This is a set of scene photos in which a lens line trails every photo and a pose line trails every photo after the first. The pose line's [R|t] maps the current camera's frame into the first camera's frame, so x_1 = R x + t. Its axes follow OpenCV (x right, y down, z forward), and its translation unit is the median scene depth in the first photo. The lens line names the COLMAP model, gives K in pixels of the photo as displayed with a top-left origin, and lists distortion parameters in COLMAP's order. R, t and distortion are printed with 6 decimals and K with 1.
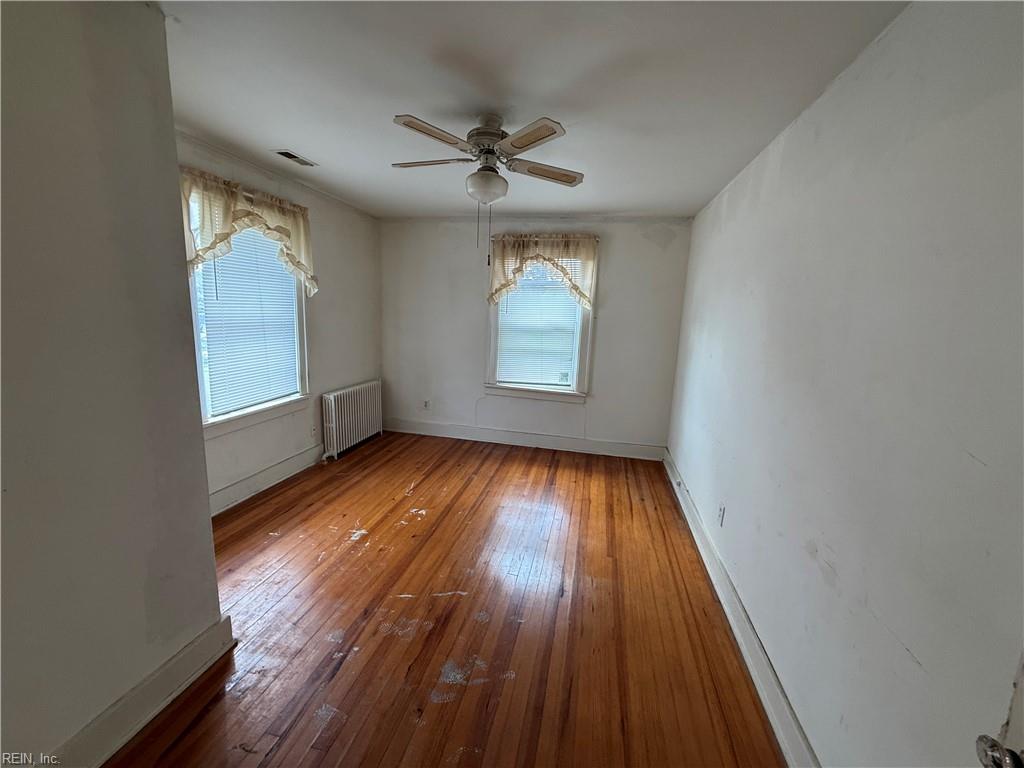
lens RADIAL K [[406.3, 0, 509.1], [0, 406.3, 383.0], [0, 0, 1]] dist [0.002845, -0.000319]
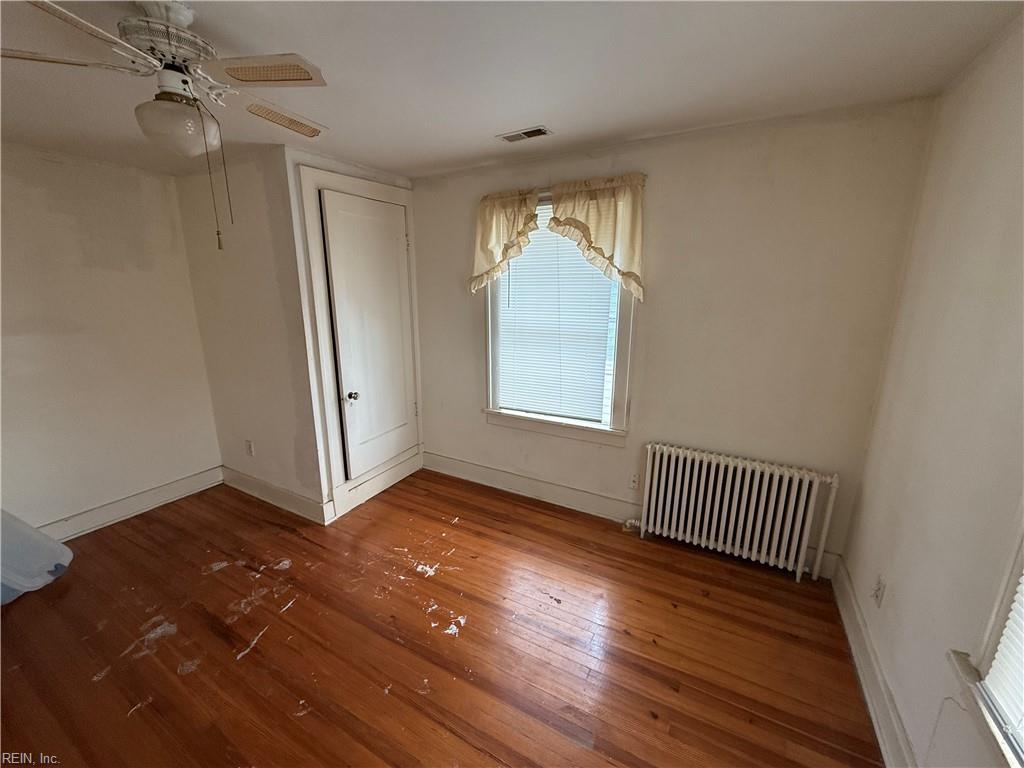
lens RADIAL K [[406.3, 0, 508.9], [0, 406.3, 383.6], [0, 0, 1]] dist [0.002845, -0.000319]
pose [[-0.282908, 0.175671, -0.942923, 0.274369], [-0.181118, 0.955614, 0.232376, -0.204407], [0.941891, 0.236522, -0.238533, 1.018713]]
